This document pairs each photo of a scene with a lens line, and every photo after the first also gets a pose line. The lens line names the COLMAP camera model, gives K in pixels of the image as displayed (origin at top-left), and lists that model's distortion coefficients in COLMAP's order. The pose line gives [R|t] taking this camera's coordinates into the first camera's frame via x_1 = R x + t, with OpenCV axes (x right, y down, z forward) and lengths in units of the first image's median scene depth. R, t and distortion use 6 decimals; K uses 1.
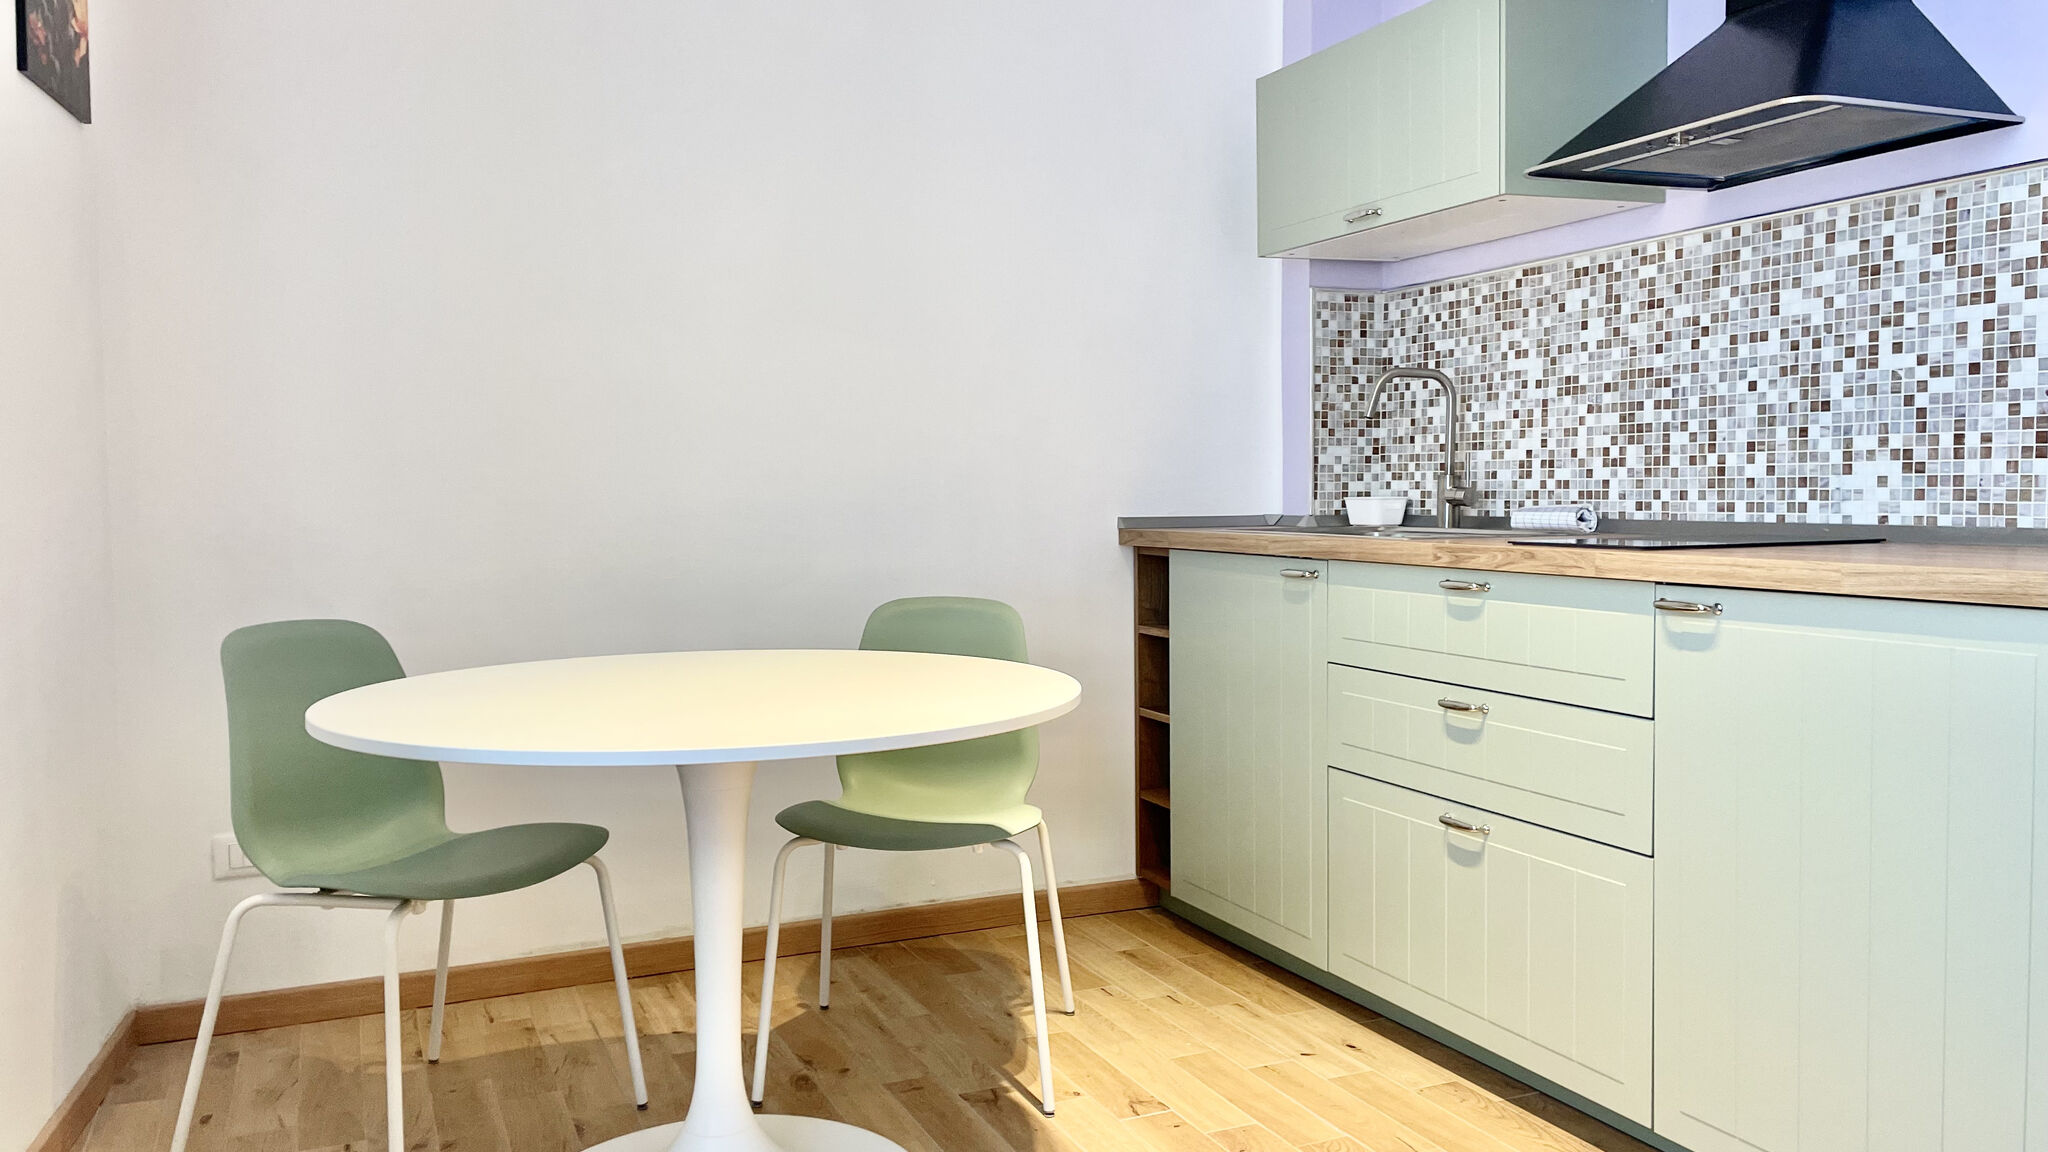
lens RADIAL K [[1559.9, 0, 1039.7], [0, 1559.9, 568.1], [0, 0, 1]] dist [0.095930, -0.116502]
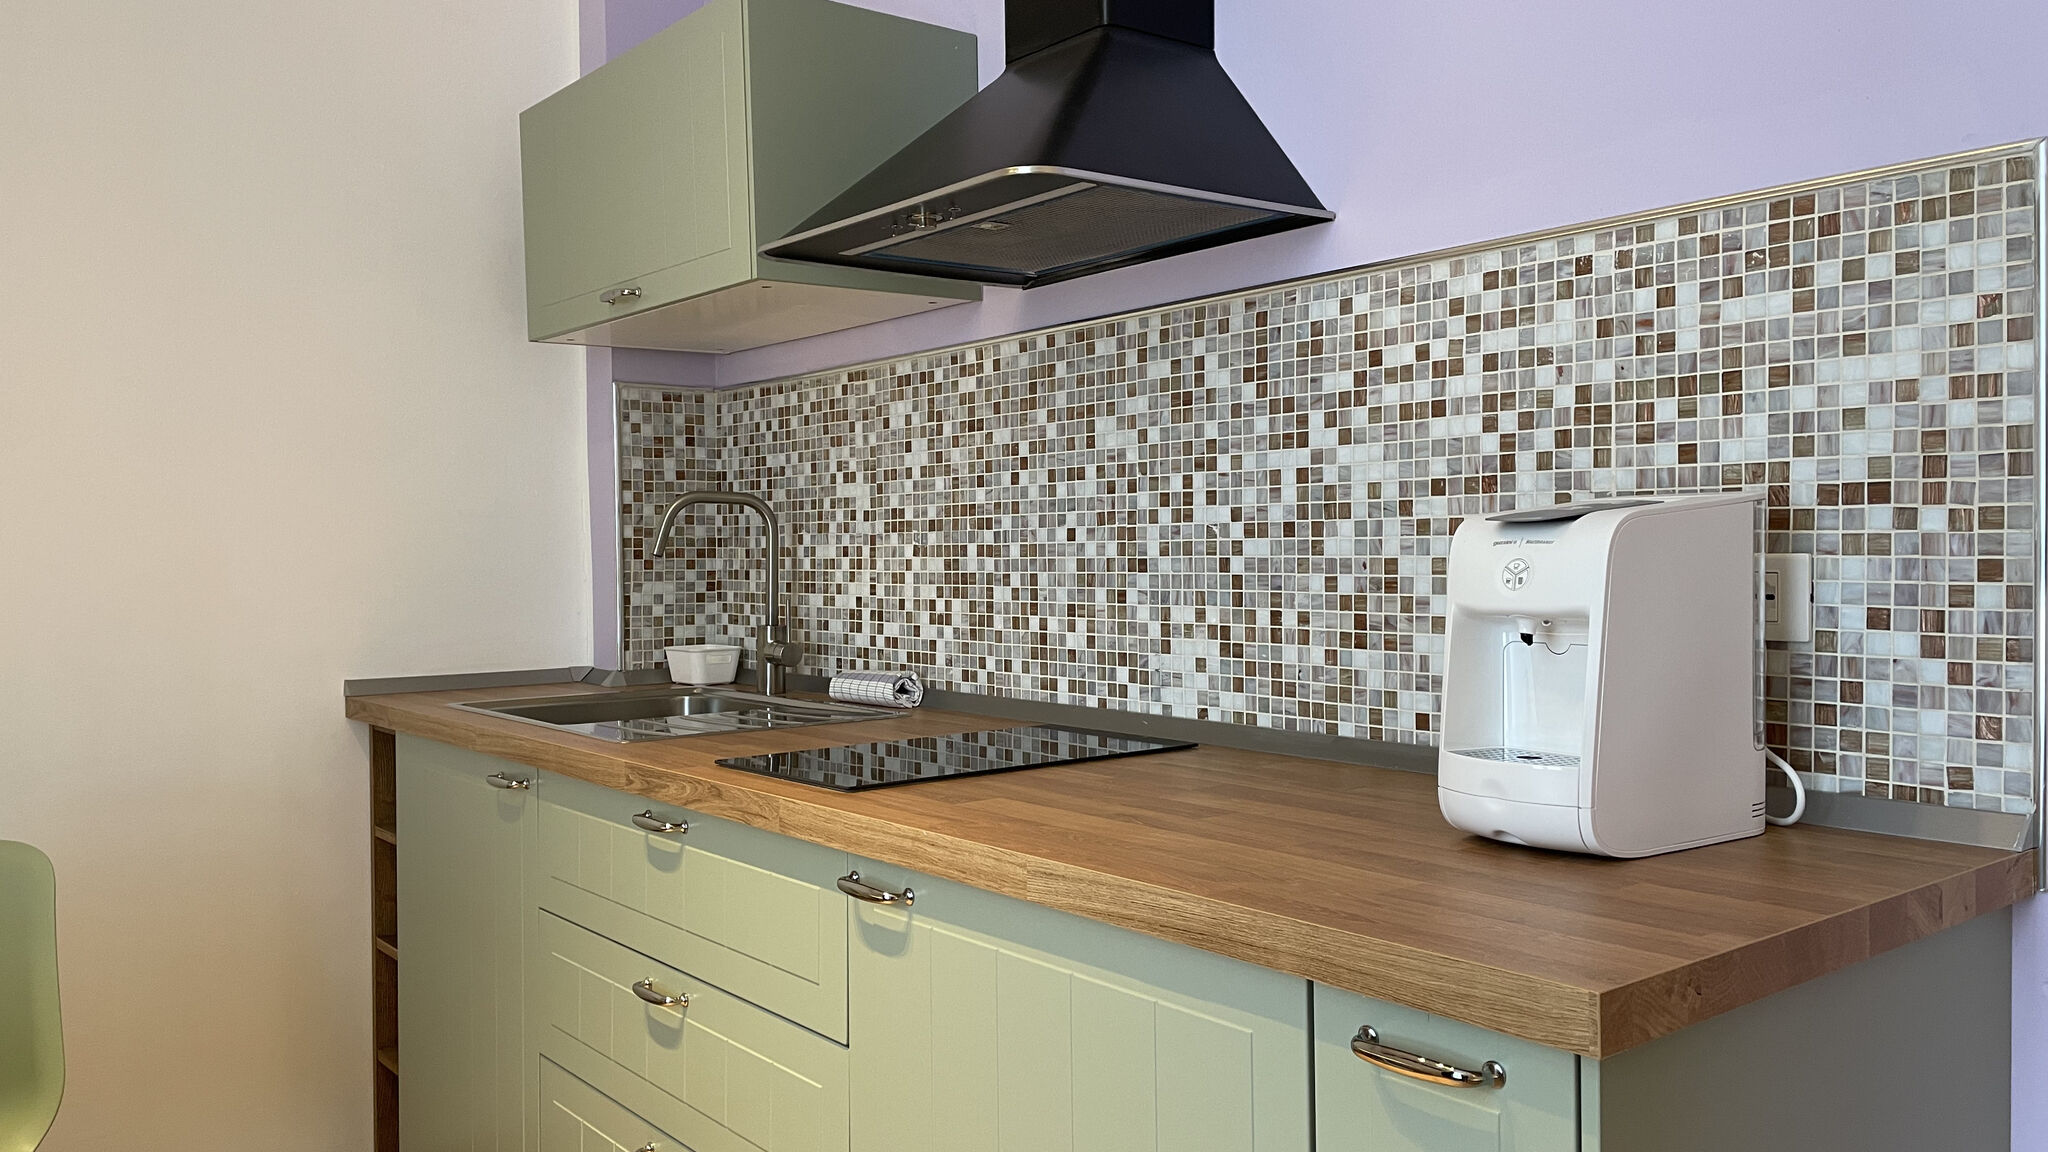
lens RADIAL K [[1545.8, 0, 1037.2], [0, 1545.8, 576.1], [0, 0, 1]] dist [0.136956, -0.239470]
pose [[0.968536, -0.004618, 0.248832, 0.220396], [0.013832, 0.999281, -0.035294, -0.061545], [-0.248490, 0.037625, 0.967903, 0.231162]]
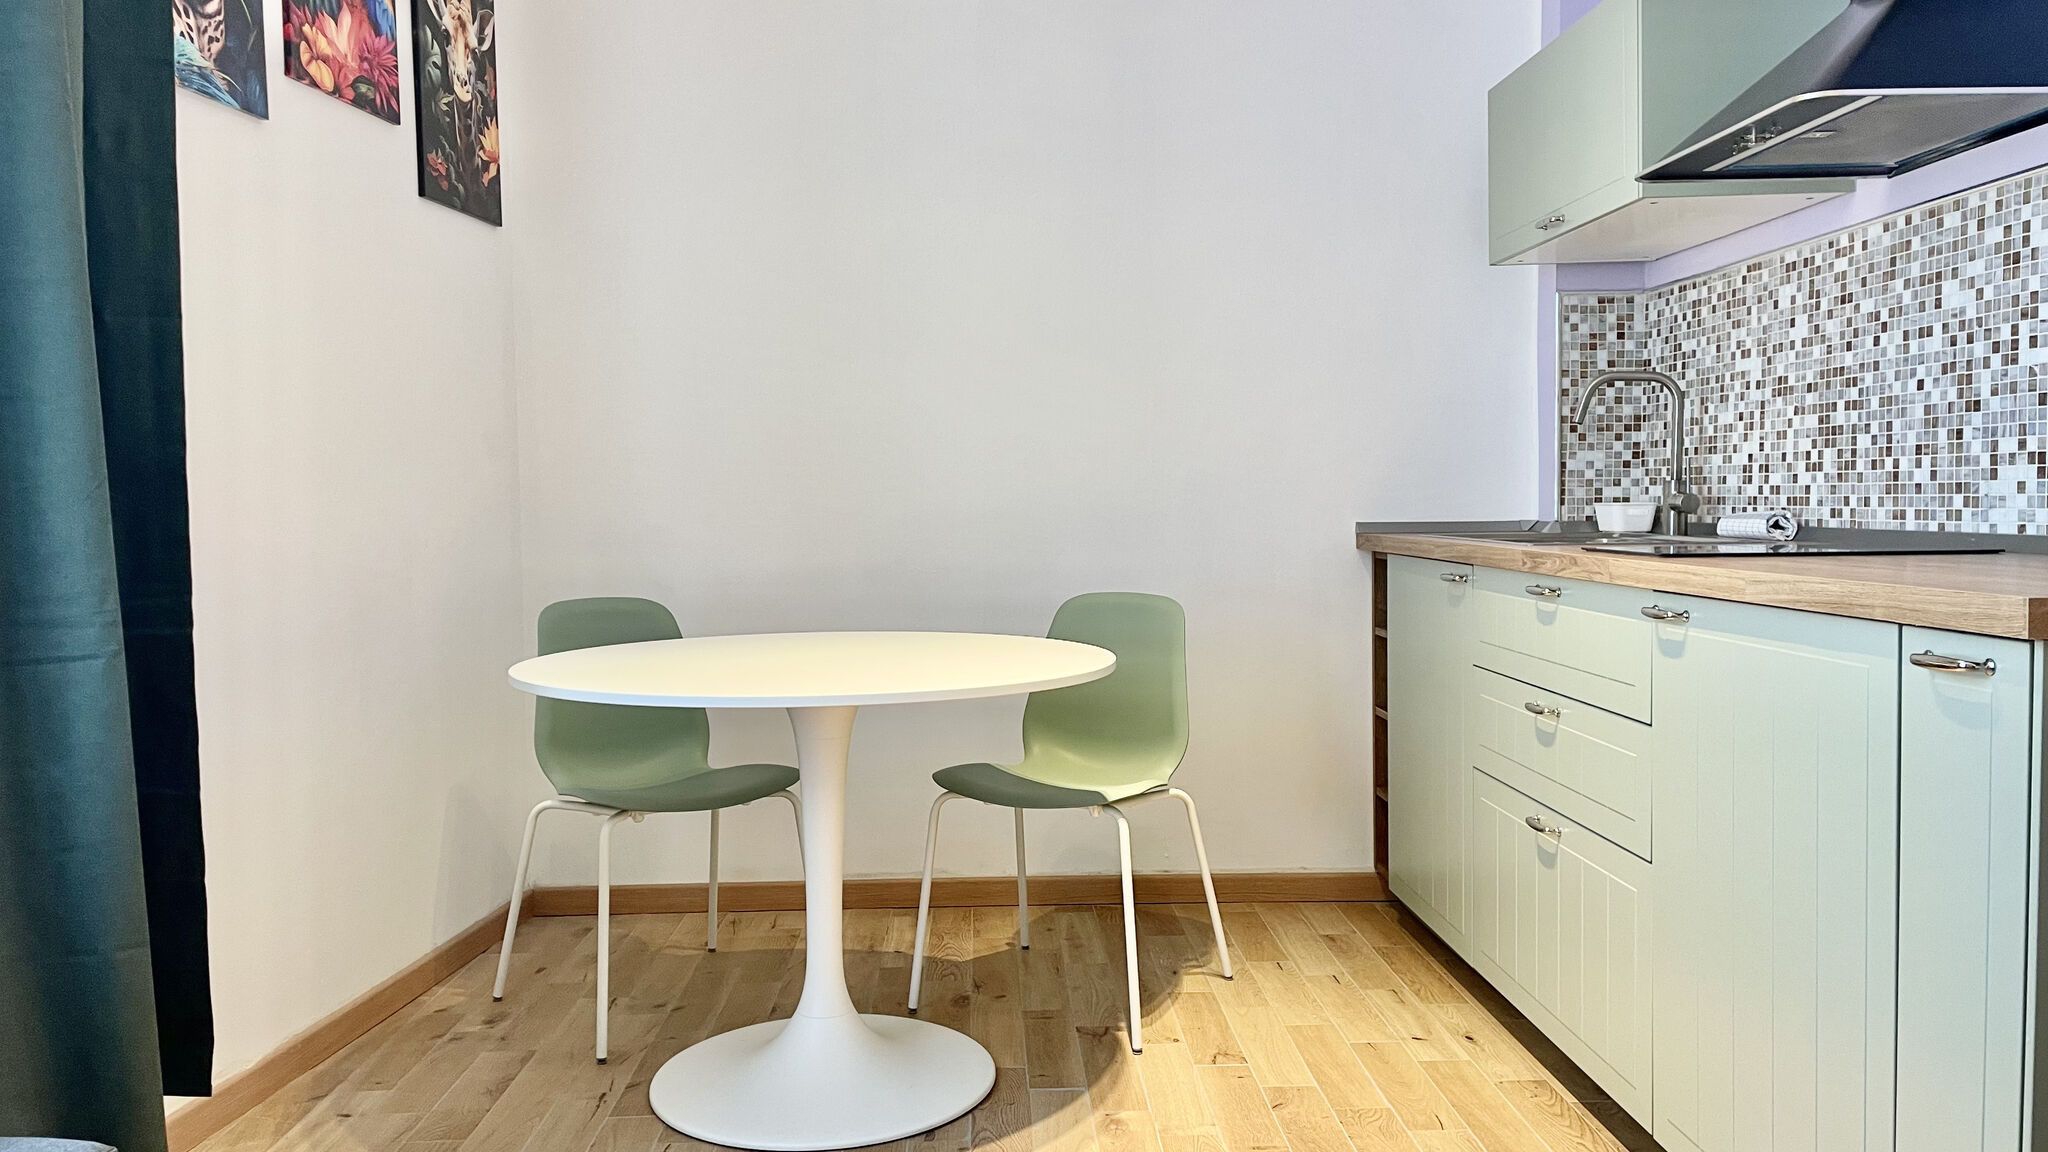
lens RADIAL K [[1557.4, 0, 1028.4], [0, 1557.4, 565.7], [0, 0, 1]] dist [0.078648, -0.091413]
pose [[0.924242, 0.016463, -0.381452, 0.296105], [-0.018178, 0.999834, -0.000892, 0.001671], [0.381374, 0.007759, 0.924388, -0.055600]]
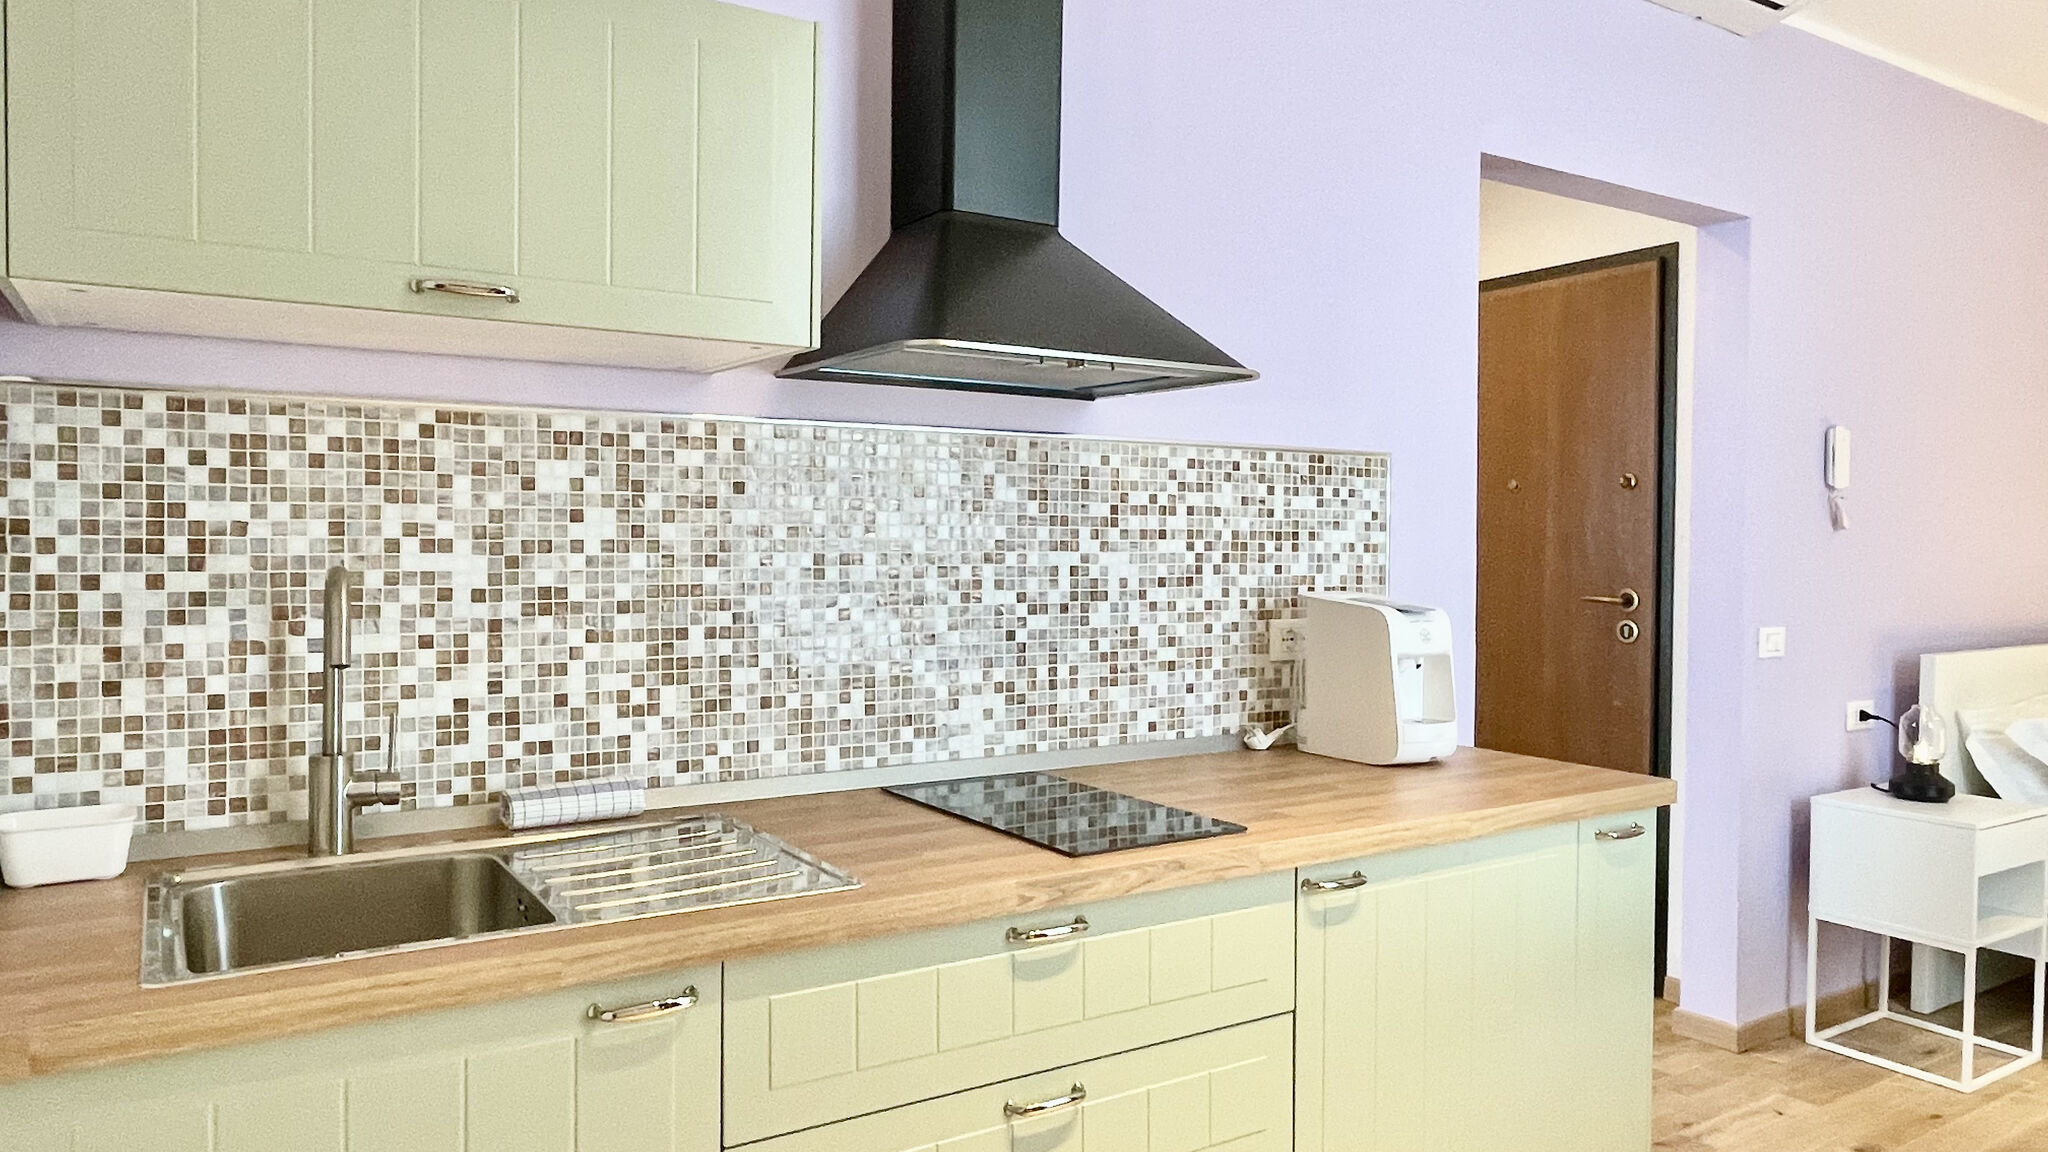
lens RADIAL K [[1351.0, 0, 1017.5], [0, 1351.0, 572.0], [0, 0, 1]] dist [0.000866, -0.000065]
pose [[-0.134250, -0.013808, 0.990851, -0.275994], [0.047638, 0.998657, 0.020371, -0.137180], [-0.989802, 0.049937, -0.133412, 0.923622]]
